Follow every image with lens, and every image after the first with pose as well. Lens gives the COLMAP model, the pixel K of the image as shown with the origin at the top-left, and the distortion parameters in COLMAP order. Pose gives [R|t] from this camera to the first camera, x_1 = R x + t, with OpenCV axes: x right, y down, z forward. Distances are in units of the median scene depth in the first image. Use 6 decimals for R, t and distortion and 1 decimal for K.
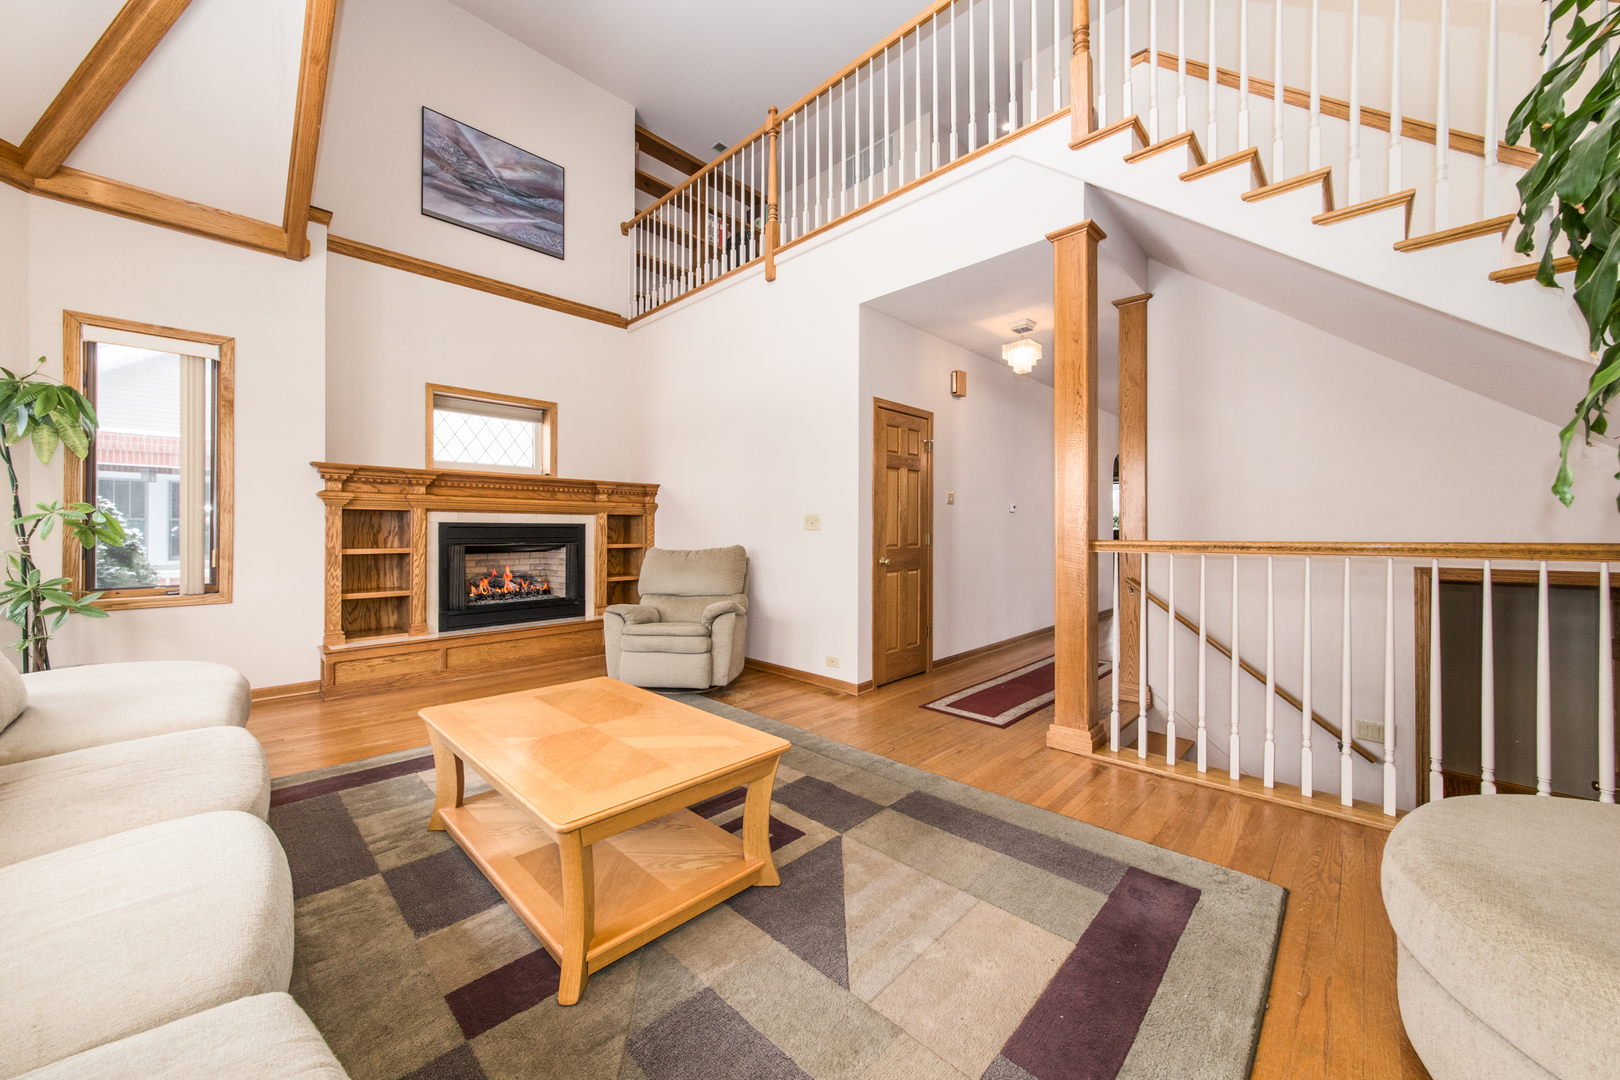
lens RADIAL K [[587.7, 0, 811.3], [0, 587.7, 532.3], [0, 0, 1]] dist [-0.003452, 0.000049]
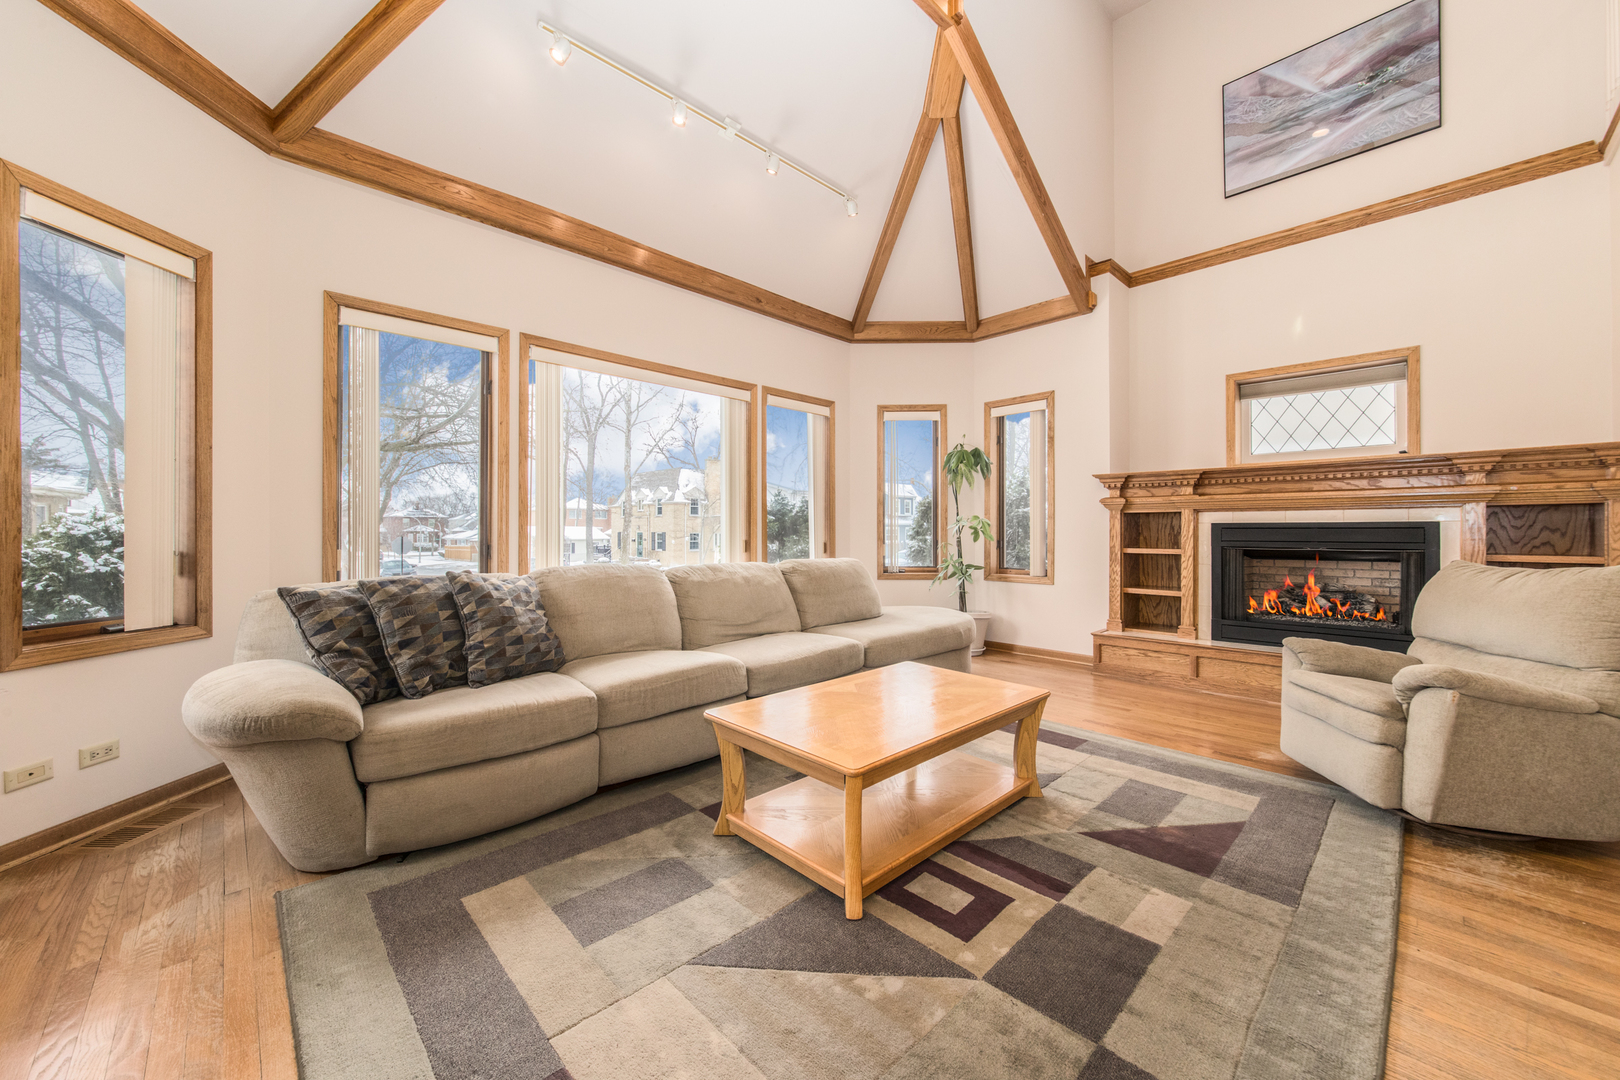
lens RADIAL K [[606.8, 0, 811.3], [0, 606.8, 533.7], [0, 0, 1]] dist [-0.008202, -0.000055]
pose [[-0.031333, 0.002589, -0.999506, 0.377780], [-0.003561, 0.999990, 0.002702, -0.000434], [0.999503, 0.003643, -0.031323, 0.413685]]
